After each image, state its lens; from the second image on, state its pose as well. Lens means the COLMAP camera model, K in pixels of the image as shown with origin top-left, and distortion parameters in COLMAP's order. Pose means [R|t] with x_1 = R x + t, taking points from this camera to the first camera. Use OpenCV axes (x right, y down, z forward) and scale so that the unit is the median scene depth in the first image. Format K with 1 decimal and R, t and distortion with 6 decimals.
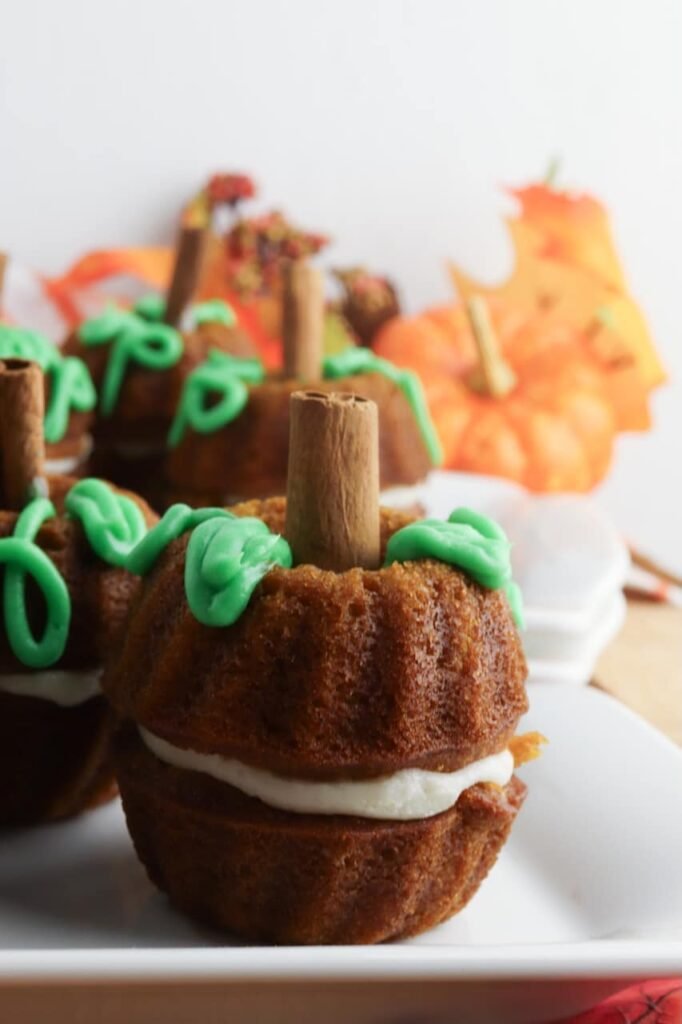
lens RADIAL K [[1775.6, 0, 339.2], [0, 1775.6, 508.7], [0, 0, 1]] dist [-0.108931, 0.000000]
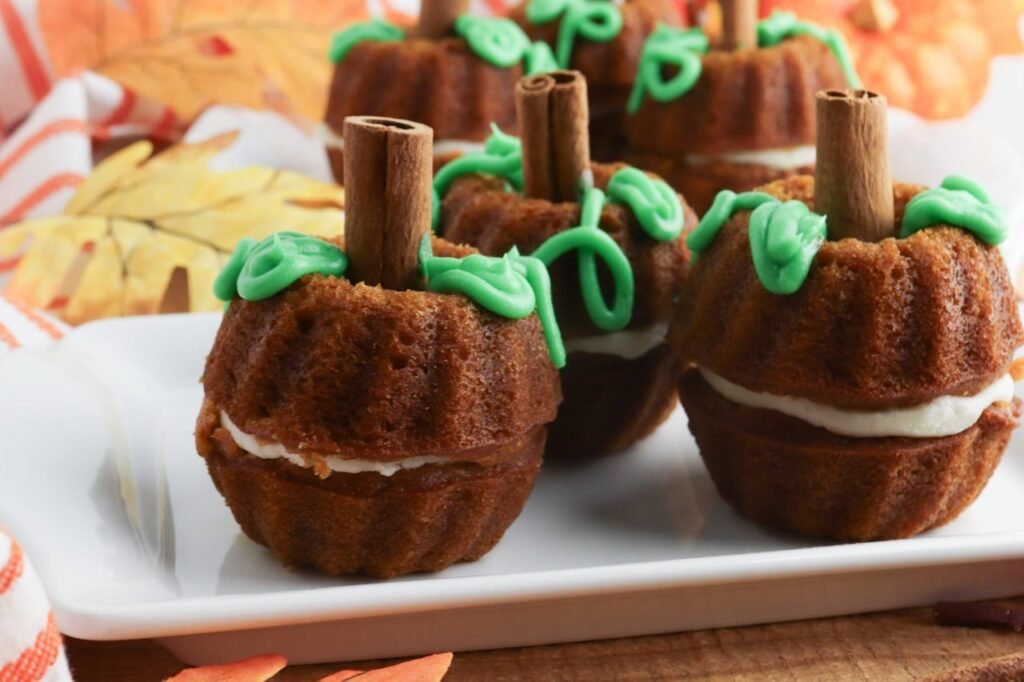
lens RADIAL K [[1775.6, 0, 510.3], [0, 1775.6, 337.3], [0, 0, 1]] dist [-0.108931, 0.000000]
pose [[0.995777, -0.068520, -0.061106, -0.179841], [0.076157, 0.988190, 0.132966, -0.080494], [0.051273, -0.137058, 0.989235, -0.234229]]
